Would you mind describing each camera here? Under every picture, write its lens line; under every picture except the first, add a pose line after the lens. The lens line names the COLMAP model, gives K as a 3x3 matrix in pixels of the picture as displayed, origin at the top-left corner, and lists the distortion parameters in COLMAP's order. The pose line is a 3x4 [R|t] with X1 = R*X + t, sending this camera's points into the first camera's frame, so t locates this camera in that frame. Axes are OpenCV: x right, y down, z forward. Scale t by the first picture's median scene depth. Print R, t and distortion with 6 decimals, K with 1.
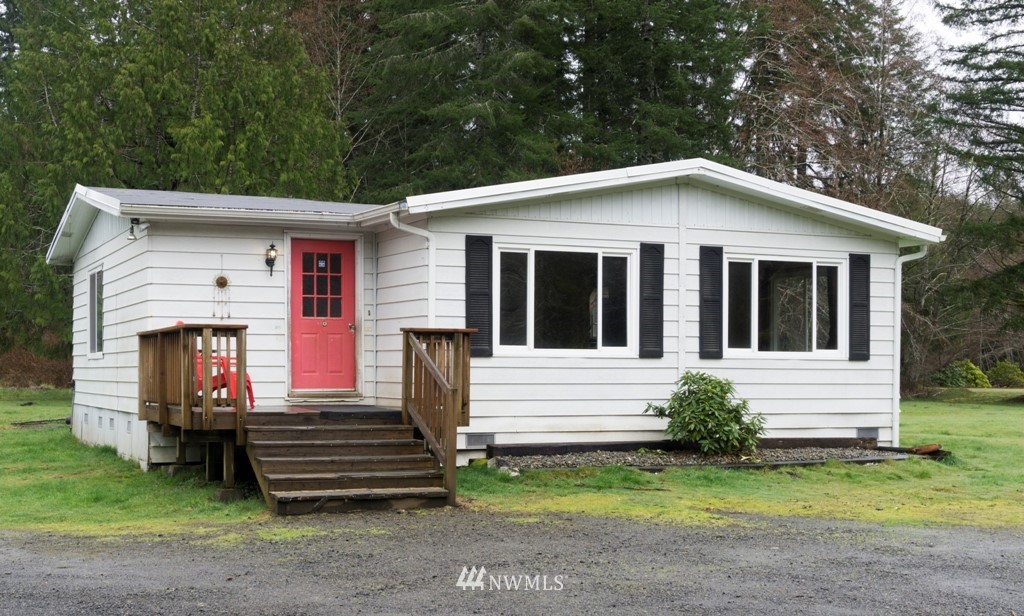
lens RADIAL K [[1334.7, 0, 511.4], [0, 1334.7, 308.8], [0, 0, 1]] dist [0.040574, 0.000000]
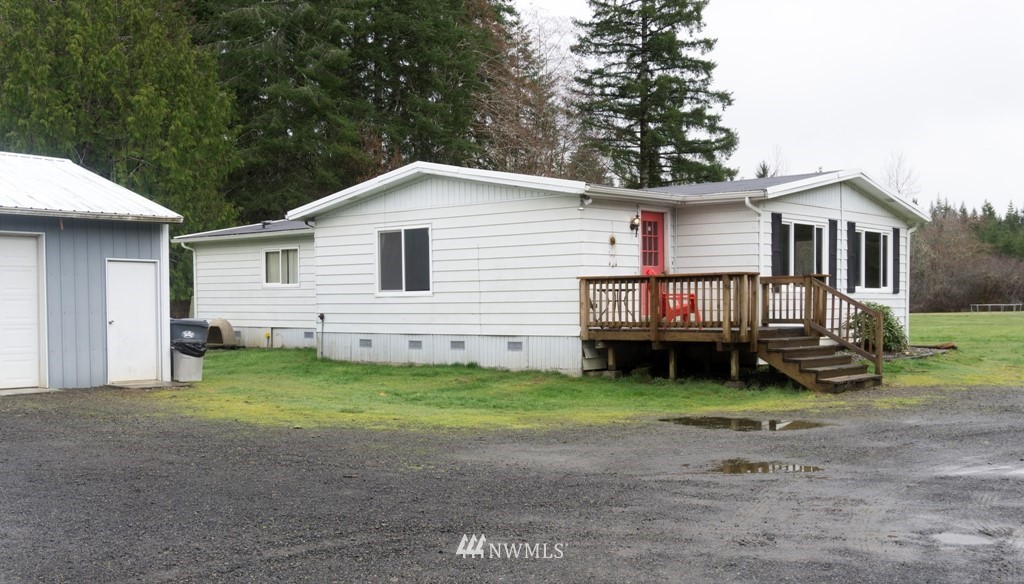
lens RADIAL K [[1104.2, 0, 513.2], [0, 1104.2, 296.6], [0, 0, 1]] dist [0.016183, 0.000000]
pose [[0.892600, -0.008279, 0.450774, -0.790322], [-0.009221, 0.999287, 0.036612, -0.002869], [-0.450756, -0.036836, 0.891887, 0.008178]]
